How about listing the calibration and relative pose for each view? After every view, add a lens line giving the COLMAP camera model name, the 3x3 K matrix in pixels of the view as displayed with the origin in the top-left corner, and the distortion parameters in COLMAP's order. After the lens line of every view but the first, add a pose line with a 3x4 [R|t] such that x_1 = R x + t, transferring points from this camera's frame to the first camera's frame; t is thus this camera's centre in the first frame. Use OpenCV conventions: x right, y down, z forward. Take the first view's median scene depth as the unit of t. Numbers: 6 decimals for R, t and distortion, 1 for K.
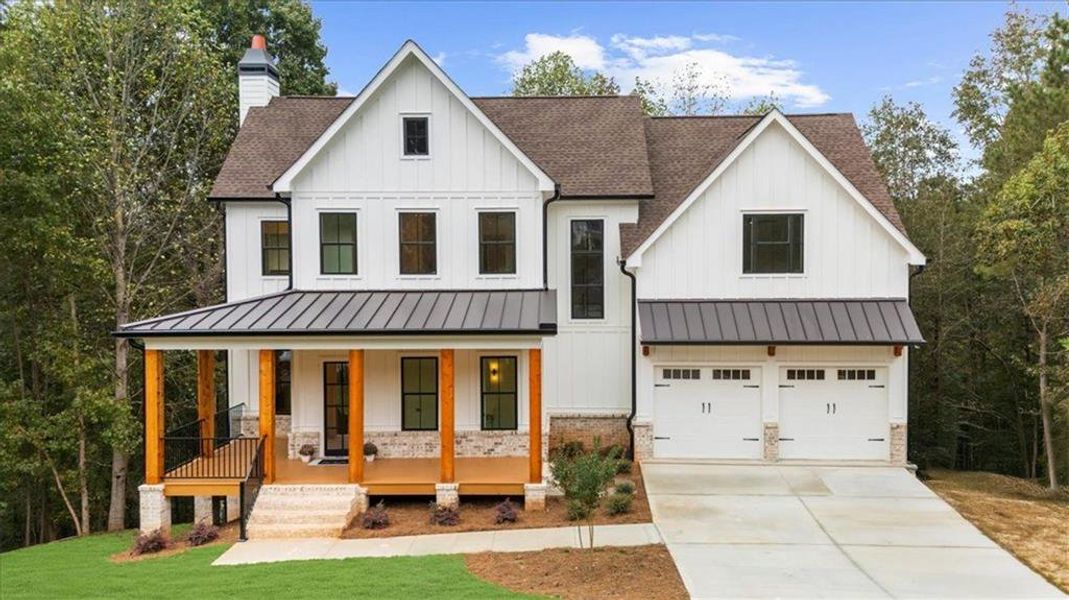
lens RADIAL K [[788.2, 0, 545.2], [0, 788.2, 294.6], [0, 0, 1]] dist [0.089753, -0.115732]
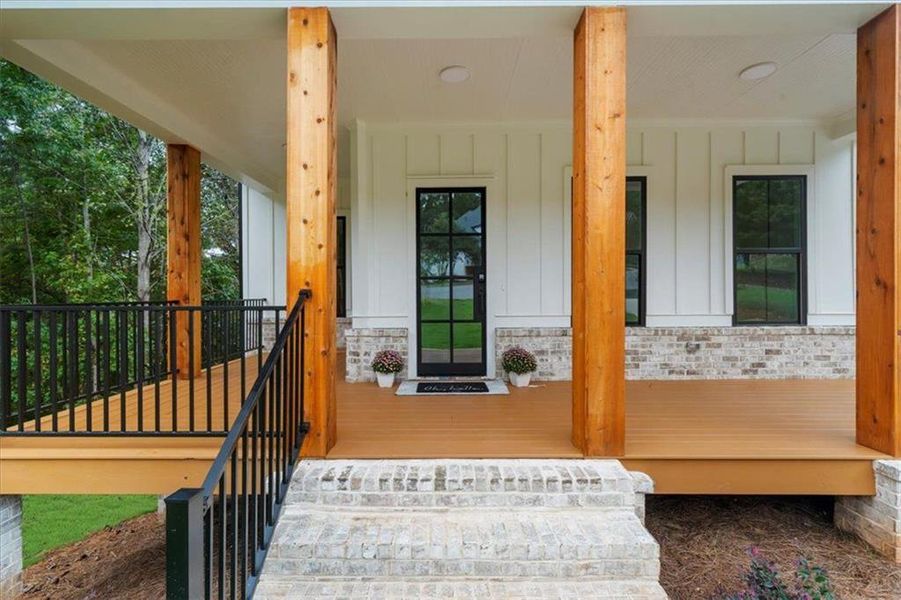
lens RADIAL K [[427.4, 0, 450.5], [0, 427.4, 300.0], [0, 0, 1]] dist [0.000070, 0.000135]
pose [[0.999923, 0.001875, 0.012260, -0.262758], [-0.001836, 0.999993, -0.003215, 0.157372], [-0.012266, 0.003192, 0.999920, 0.737114]]
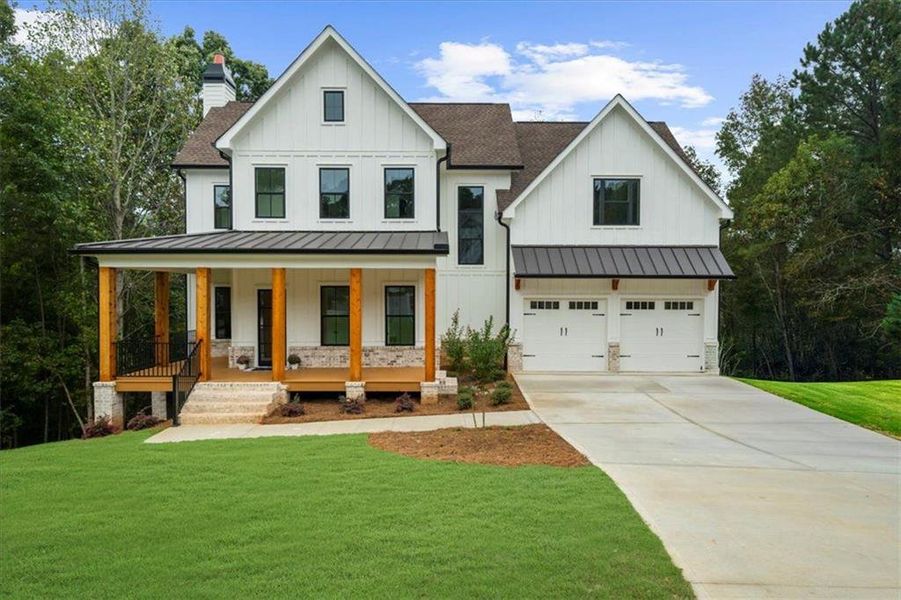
lens RADIAL K [[501.1, 0, 450.5], [0, 501.1, 300.0], [0, 0, 1]] dist [0.002110, 0.001661]
pose [[0.999404, 0.006093, 0.033981, -0.006564], [-0.005884, 0.999963, -0.006263, 0.104871], [-0.034018, 0.006059, 0.999403, 0.214591]]
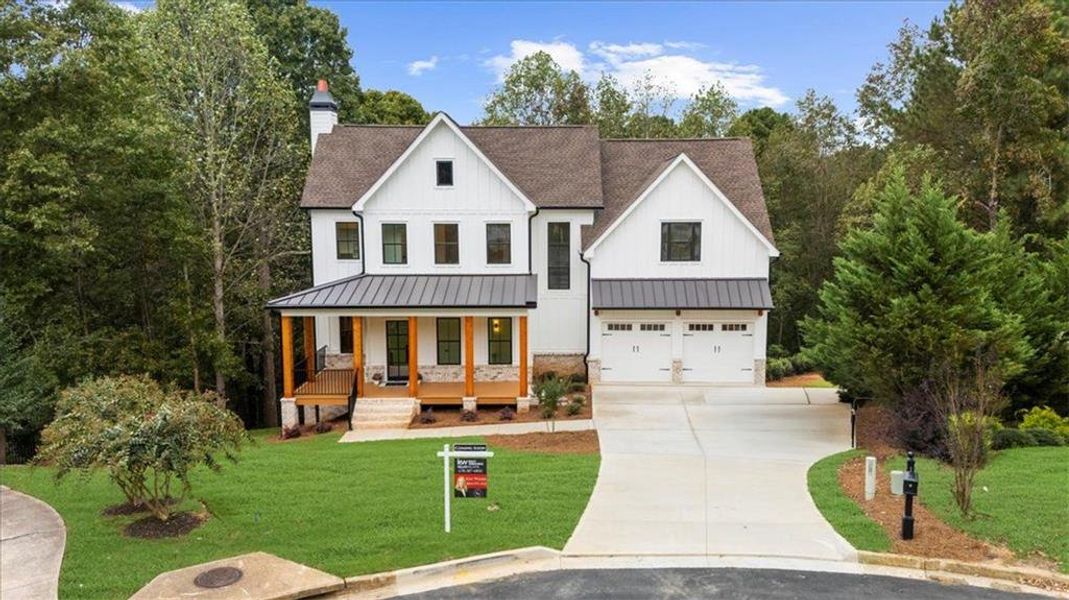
lens RADIAL K [[788.2, 0, 545.2], [0, 788.2, 294.6], [0, 0, 1]] dist [0.089753, -0.115732]
pose [[0.999902, 0.000140, 0.013969, 0.008397], [-0.001481, 0.995377, 0.096035, -0.113647], [-0.013891, -0.096046, 0.995280, -0.529006]]
